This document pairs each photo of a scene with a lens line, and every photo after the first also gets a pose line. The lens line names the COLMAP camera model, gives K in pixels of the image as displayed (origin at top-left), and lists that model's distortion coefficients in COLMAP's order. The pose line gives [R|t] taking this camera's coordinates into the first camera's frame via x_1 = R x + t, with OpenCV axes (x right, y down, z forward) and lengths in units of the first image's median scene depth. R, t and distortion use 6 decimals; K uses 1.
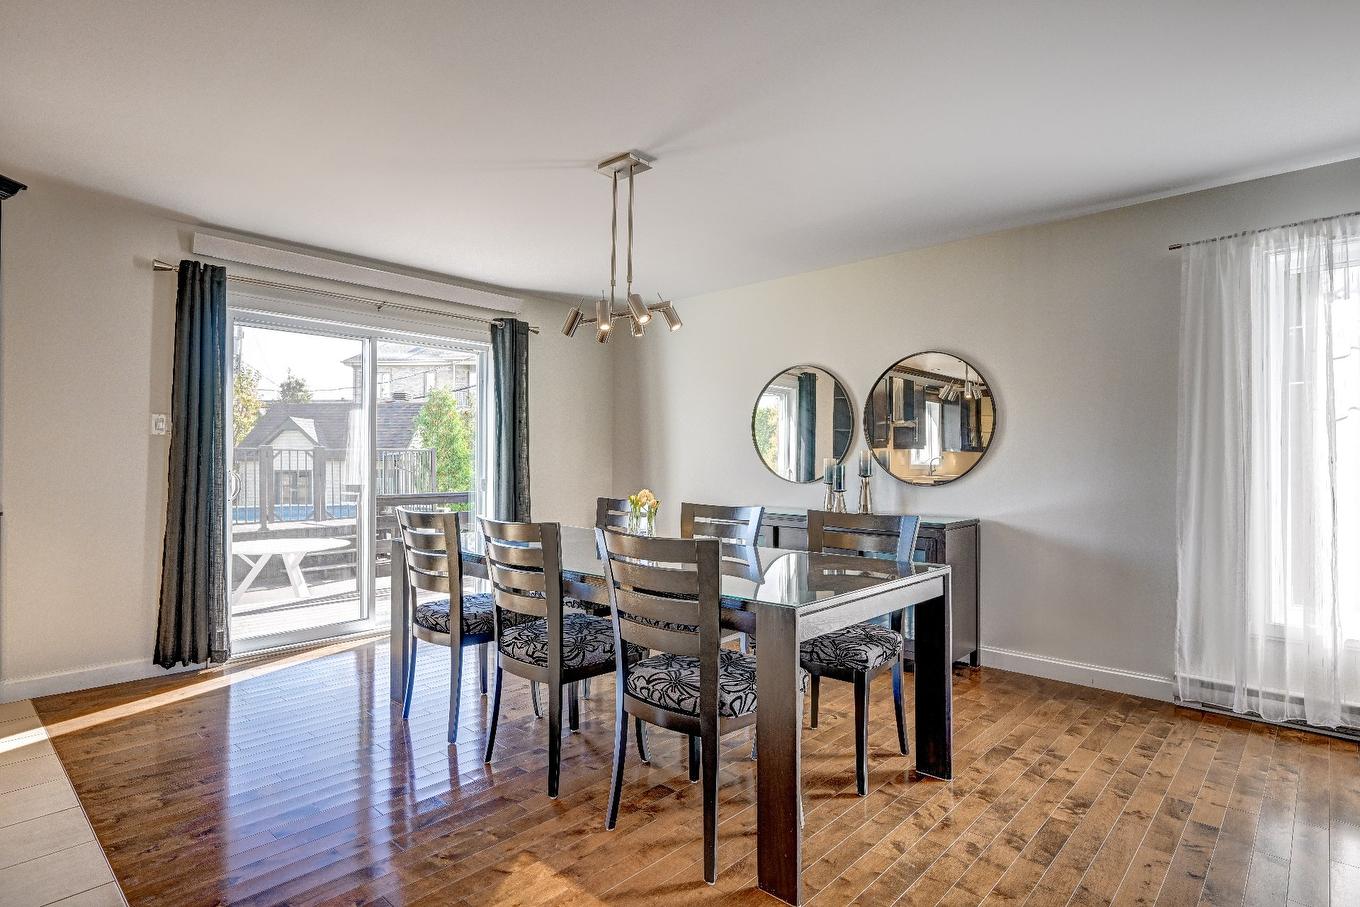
lens RADIAL K [[699.3, 0, 677.8], [0, 699.3, 455.8], [0, 0, 1]] dist [-0.004326, -0.000358]
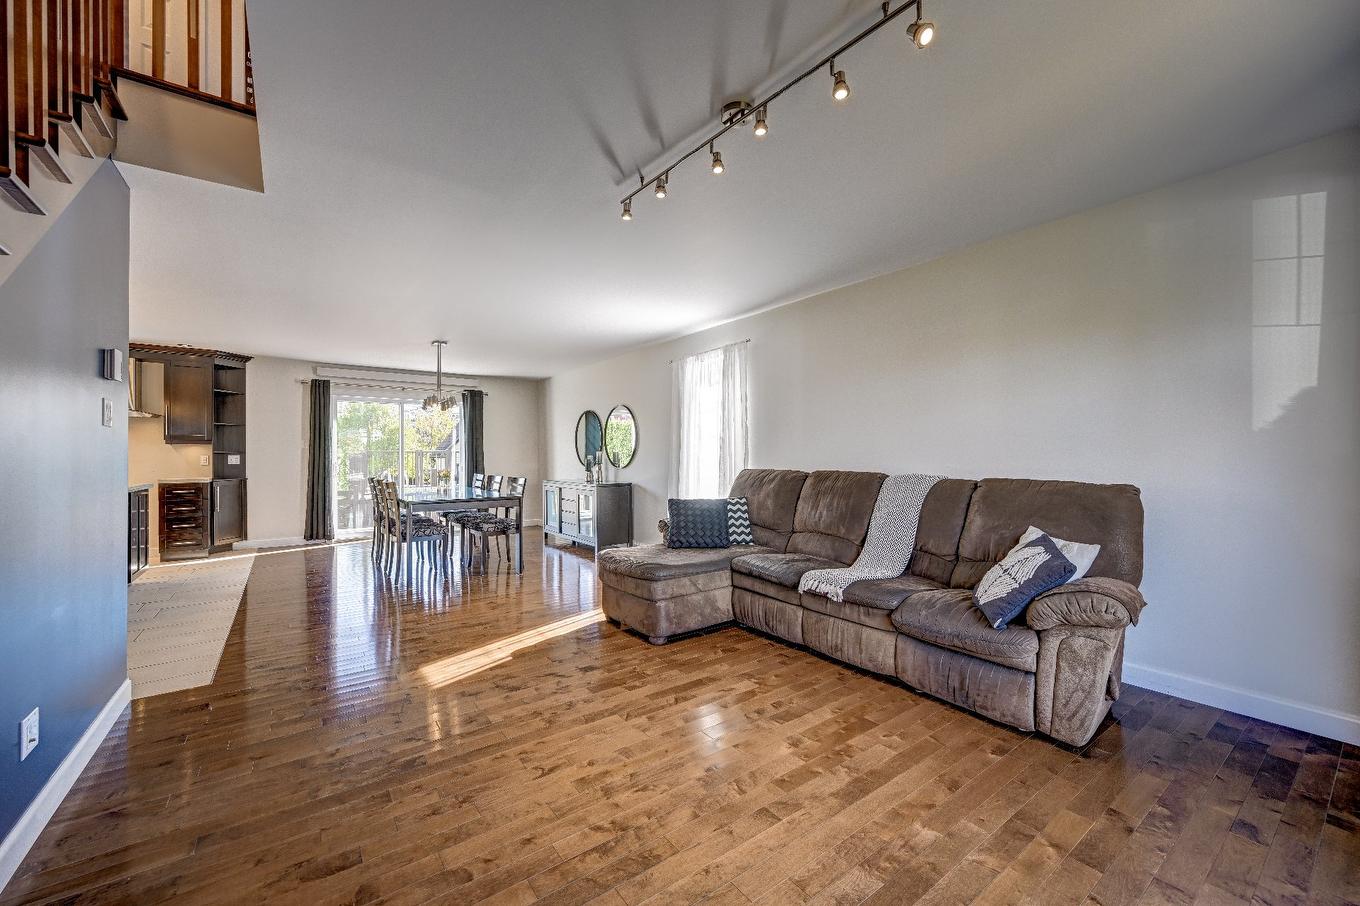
lens RADIAL K [[532.9, 0, 677.4], [0, 532.9, 455.3], [0, 0, 1]] dist [0.000791, -0.000038]
pose [[0.982776, -0.010087, -0.184526, 0.913520], [0.009945, 0.999949, -0.001696, 0.010530], [0.184534, -0.000169, 0.982826, -0.630219]]
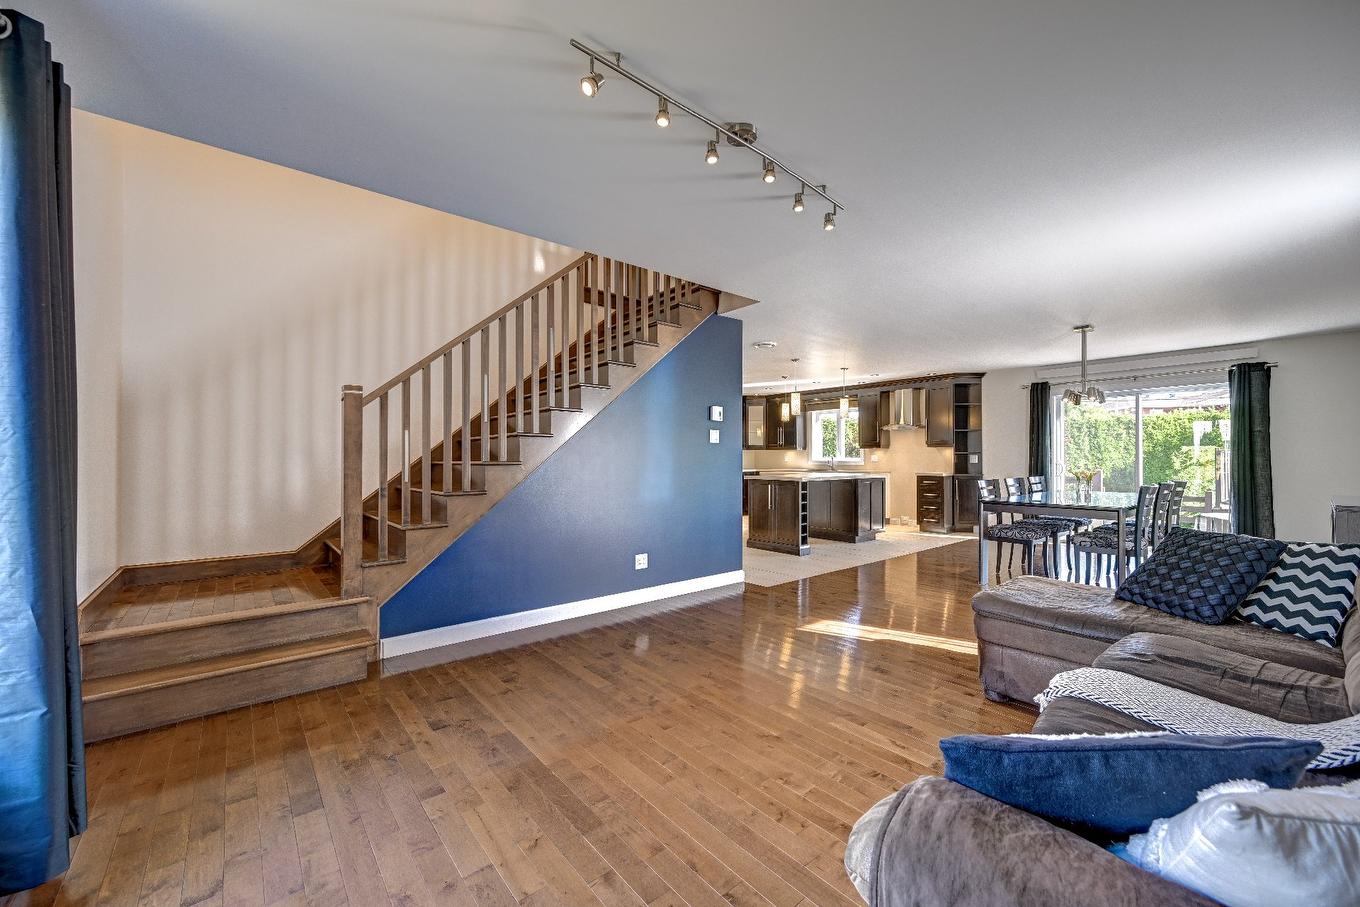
lens RADIAL K [[532.9, 0, 676.7], [0, 532.9, 456.4], [0, 0, 1]] dist [0.000791, -0.000038]
pose [[-0.116312, -0.008173, -0.993179, 1.435443], [0.001566, 0.999963, -0.008412, 0.013484], [0.993212, -0.002534, -0.116295, -0.105515]]
